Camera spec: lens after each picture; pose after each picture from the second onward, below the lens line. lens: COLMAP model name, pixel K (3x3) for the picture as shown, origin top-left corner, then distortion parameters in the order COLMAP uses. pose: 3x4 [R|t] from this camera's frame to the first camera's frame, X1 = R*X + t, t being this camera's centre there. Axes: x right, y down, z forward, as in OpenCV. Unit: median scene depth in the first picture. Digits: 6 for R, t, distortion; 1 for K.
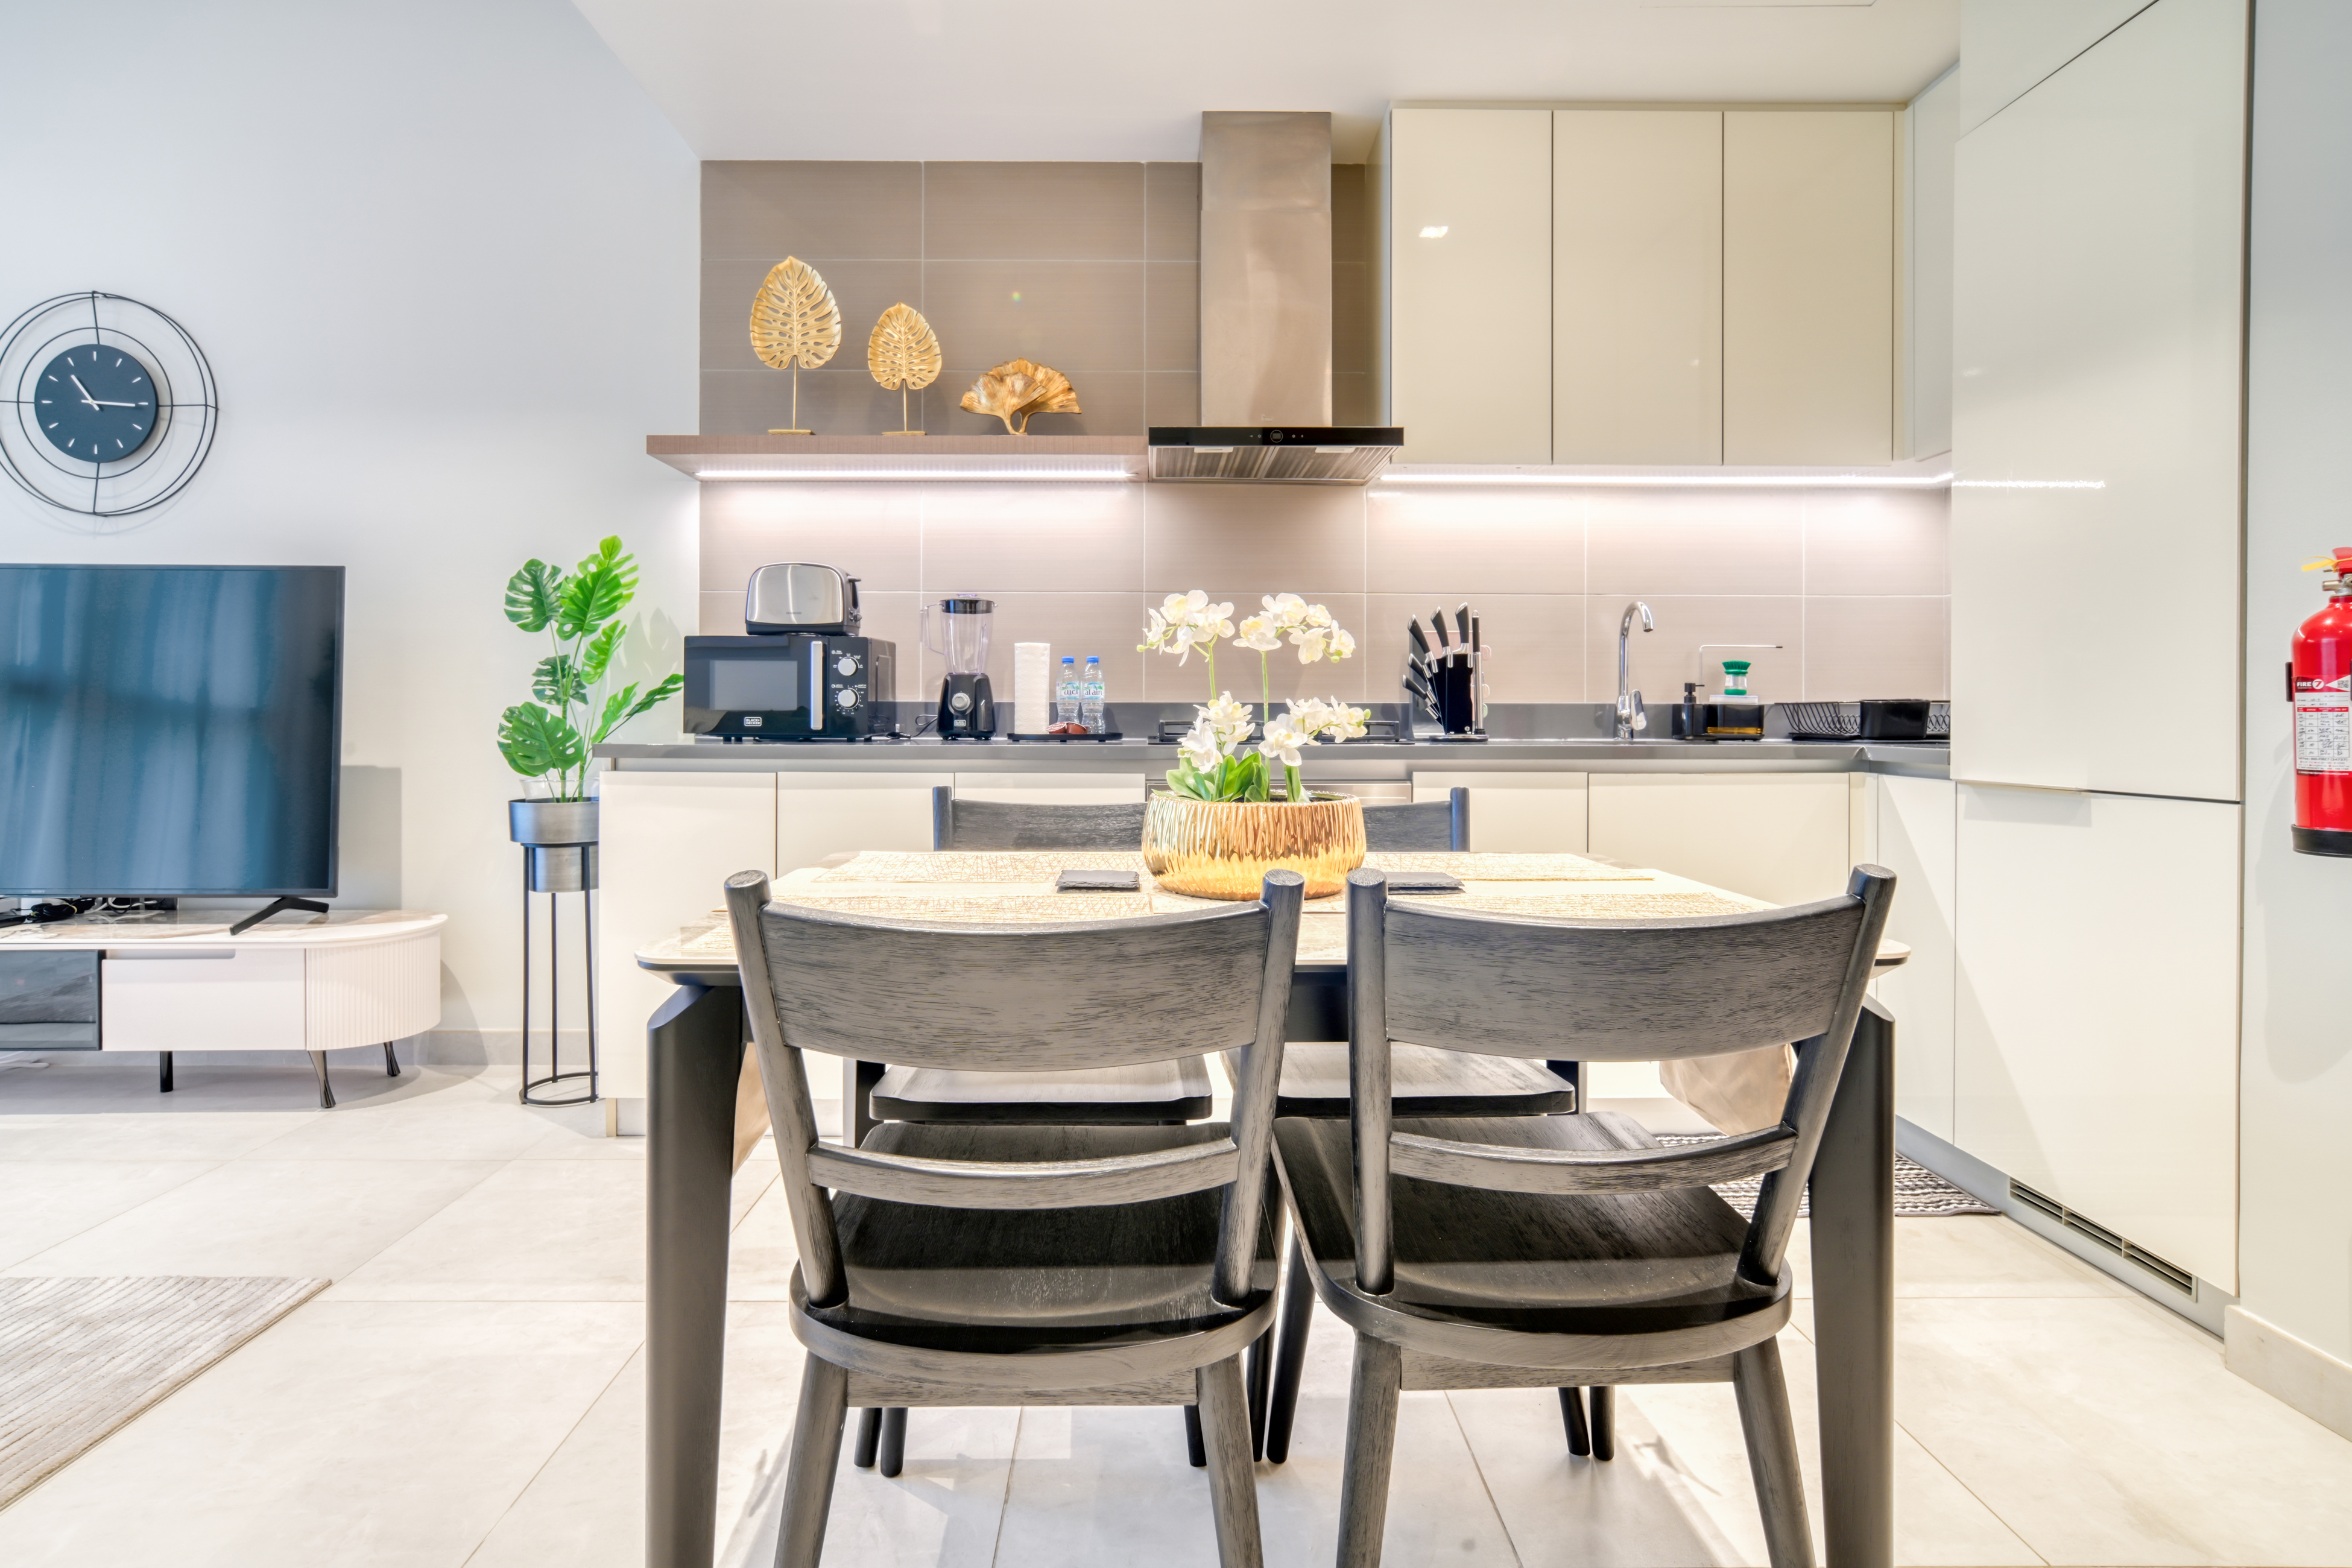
lens RADIAL K [[1229.4, 0, 1050.0], [0, 1229.4, 724.0], [0, 0, 1]] dist [-0.012535, 0.007689]
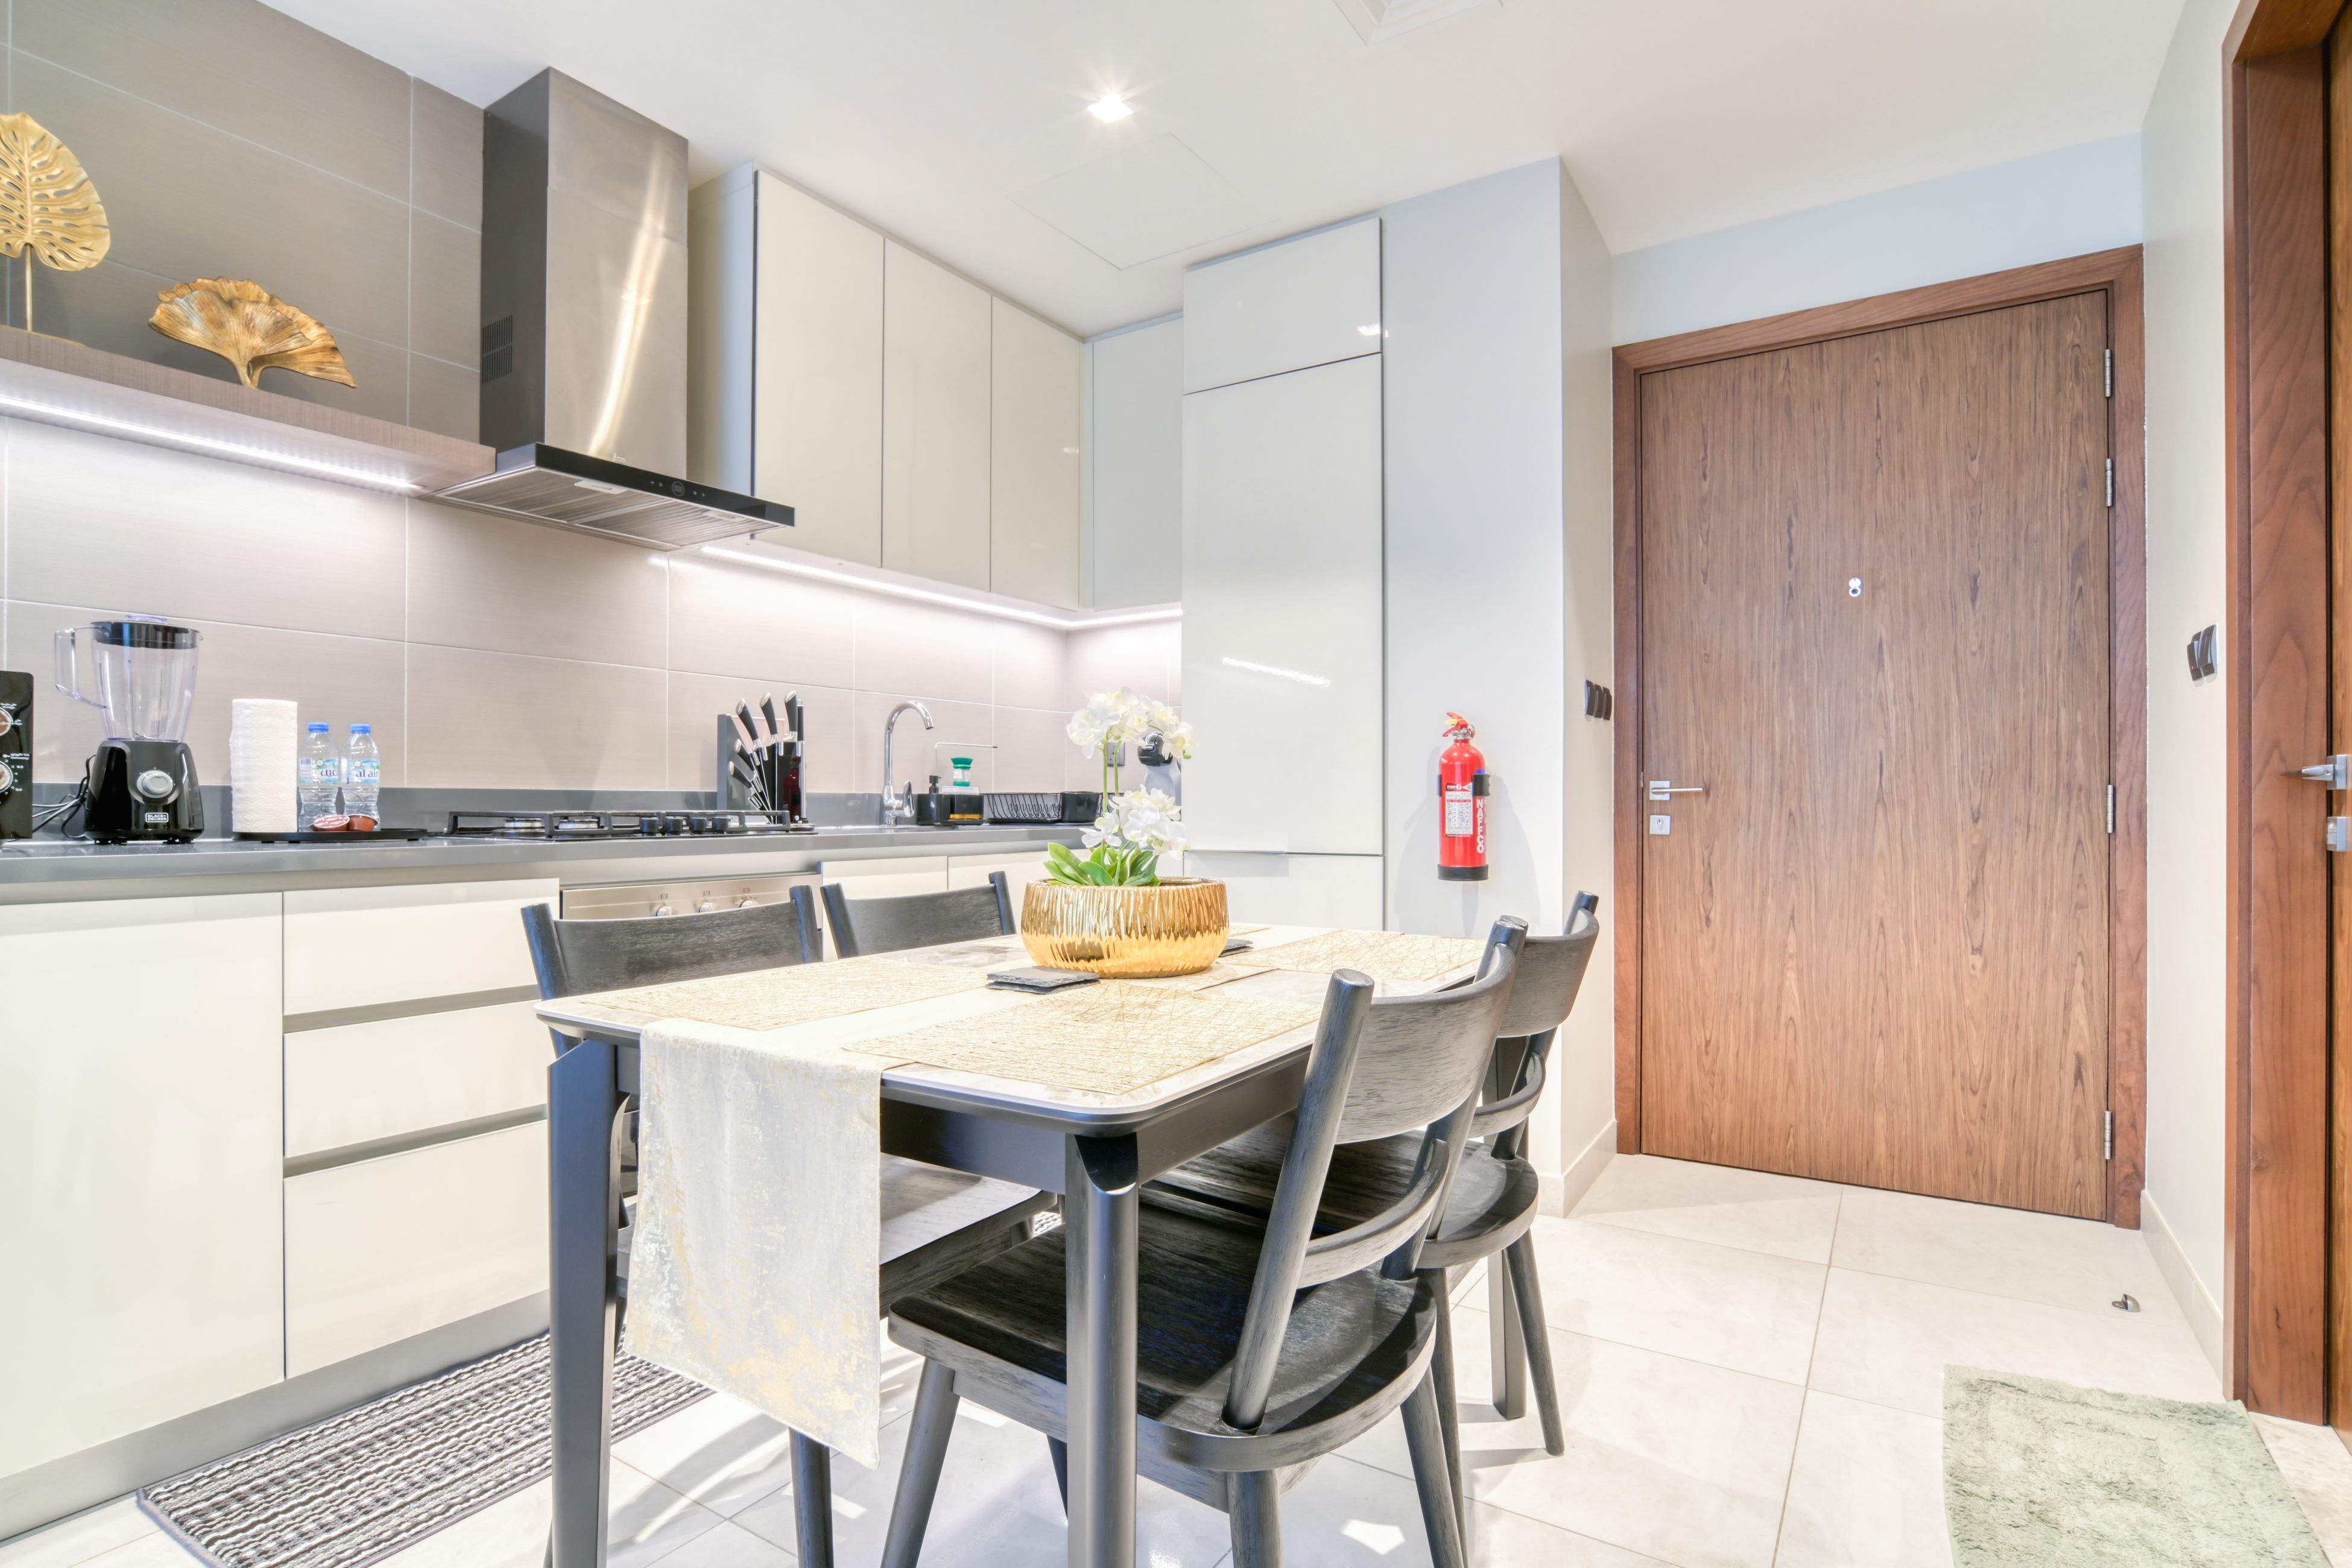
lens RADIAL K [[1229.4, 0, 1266.8], [0, 1229.4, 795.9], [0, 0, 1]] dist [-0.012535, 0.007689]
pose [[0.491856, 0.003986, 0.870667, -0.335448], [0.007468, 0.999933, -0.008796, -0.002185], [-0.870645, 0.010829, 0.491793, 0.180440]]
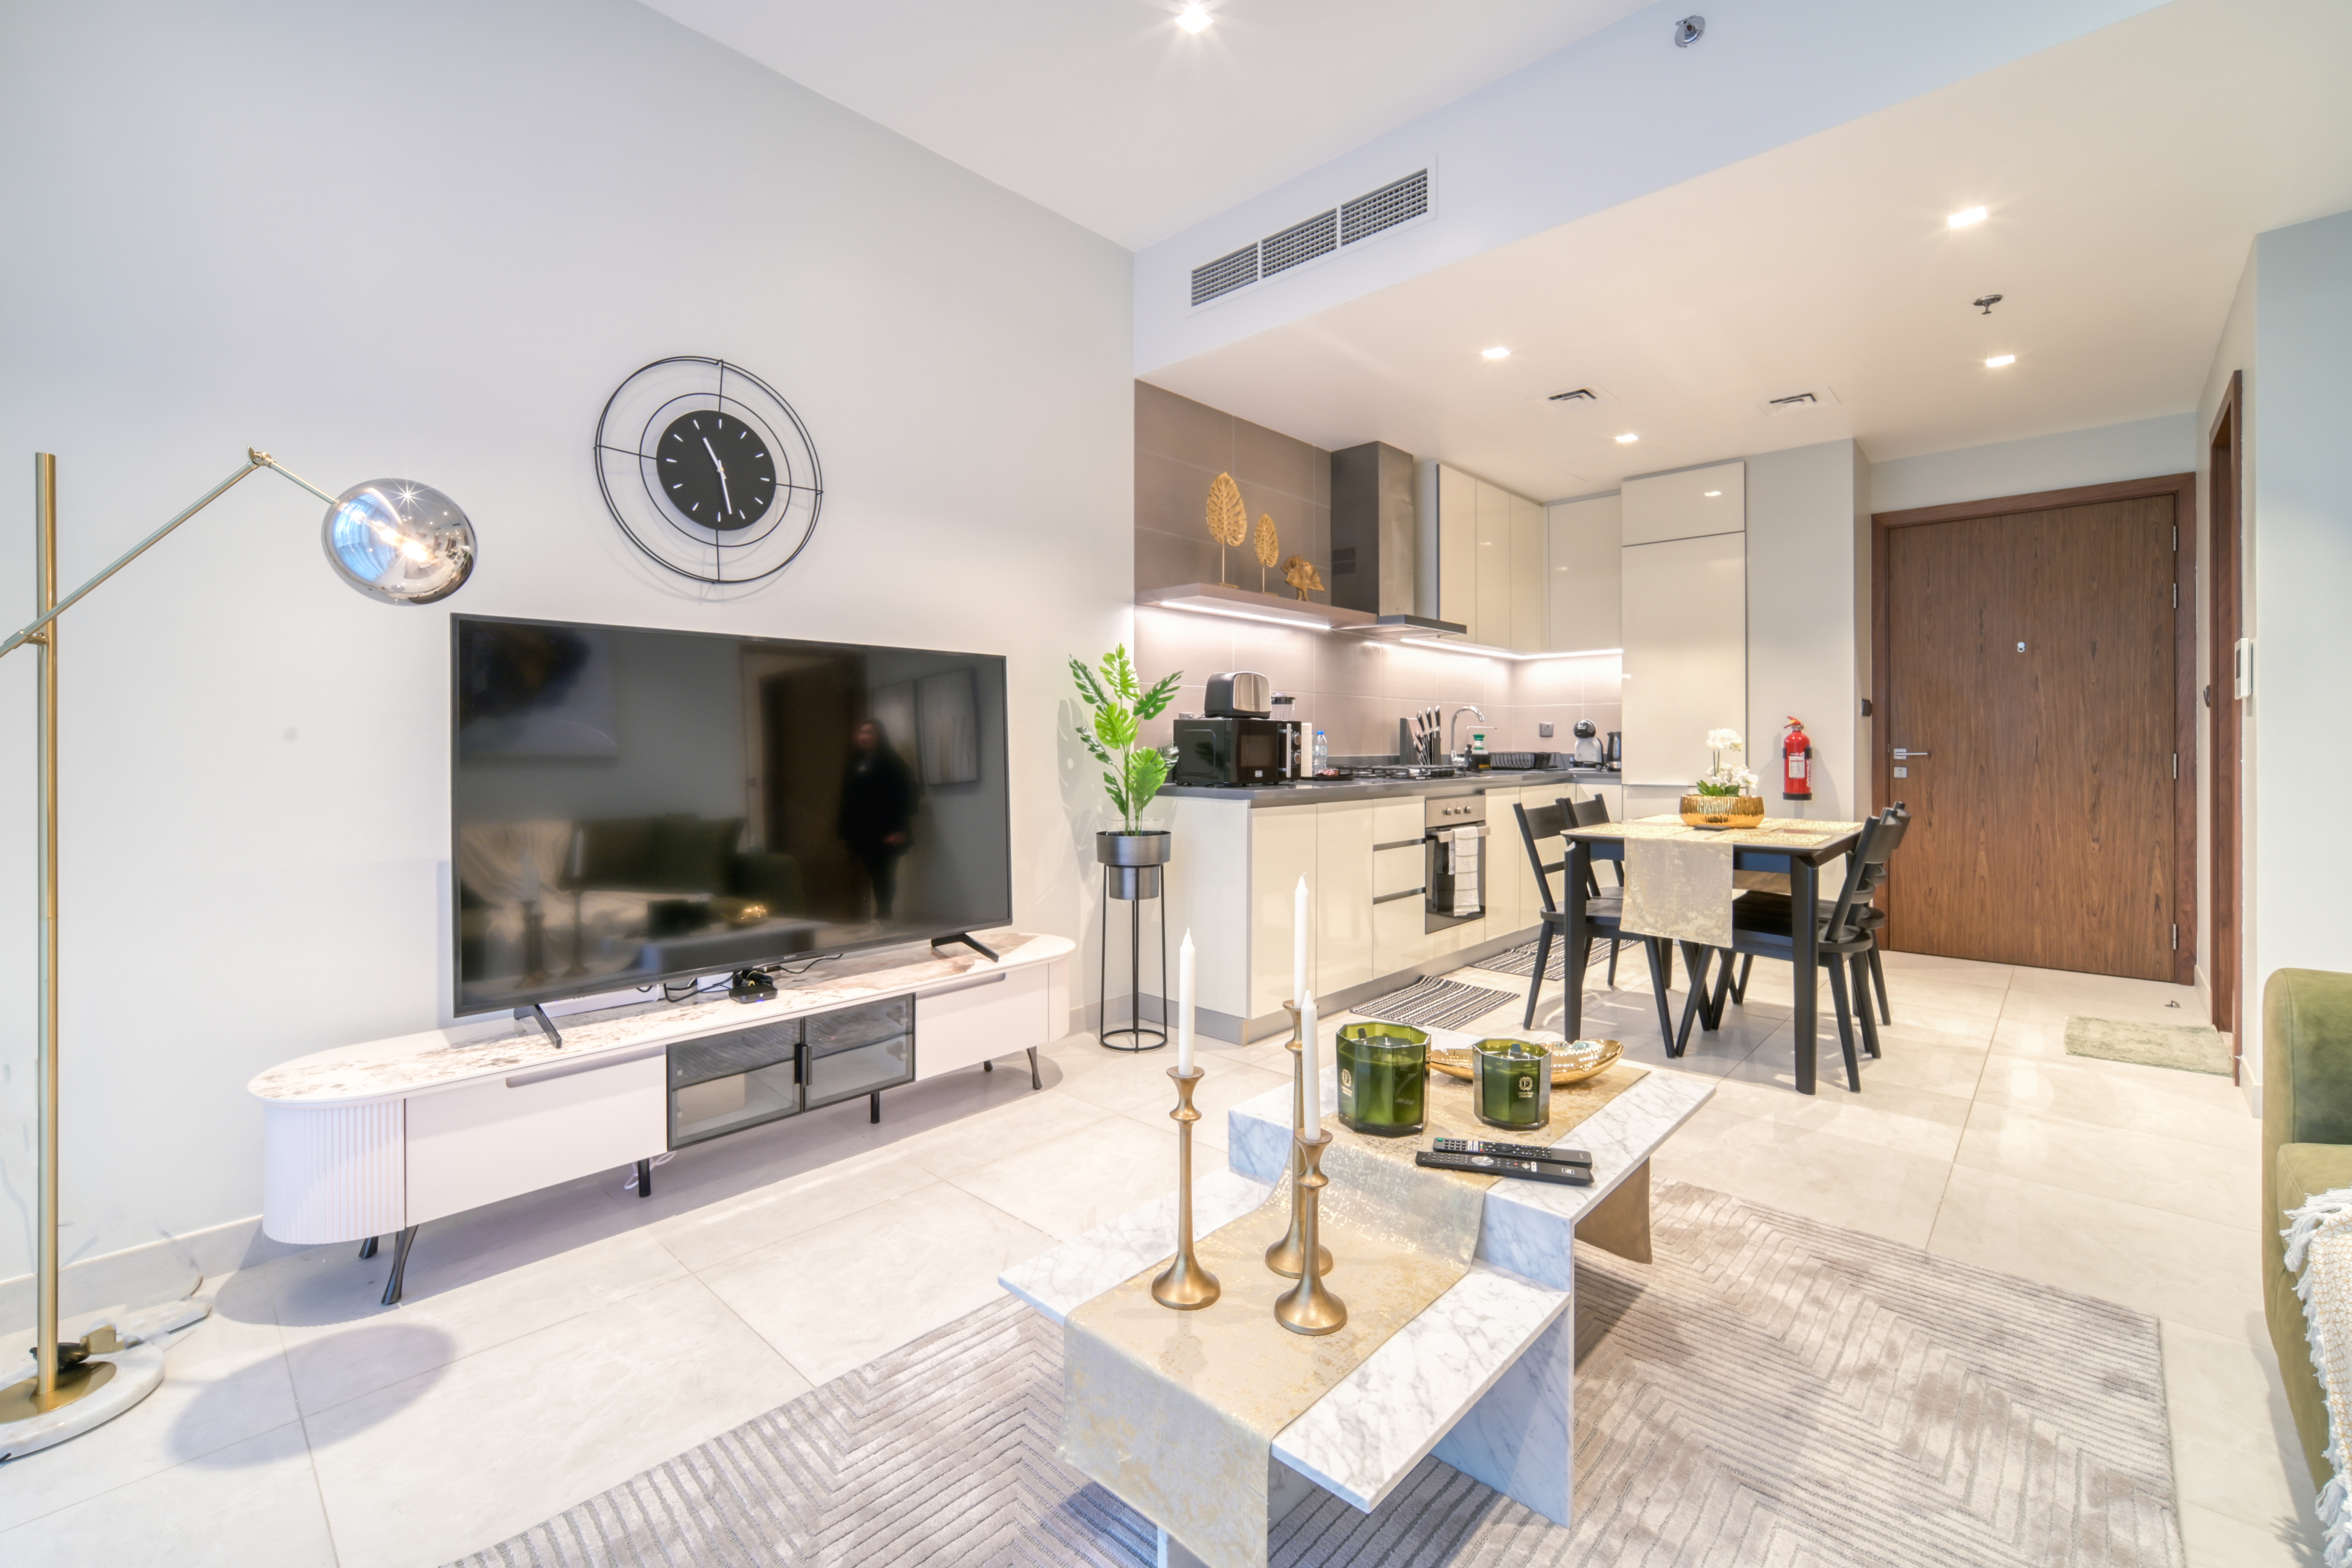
lens RADIAL K [[1043.9, 0, 1261.9], [0, 1043.9, 741.1], [0, 0, 1]] dist [0.027675, 0.001538]
pose [[0.636499, -0.002422, 0.771274, -1.184442], [0.010041, 0.999936, -0.005146, -0.035135], [-0.771212, 0.011020, 0.636483, 0.121172]]
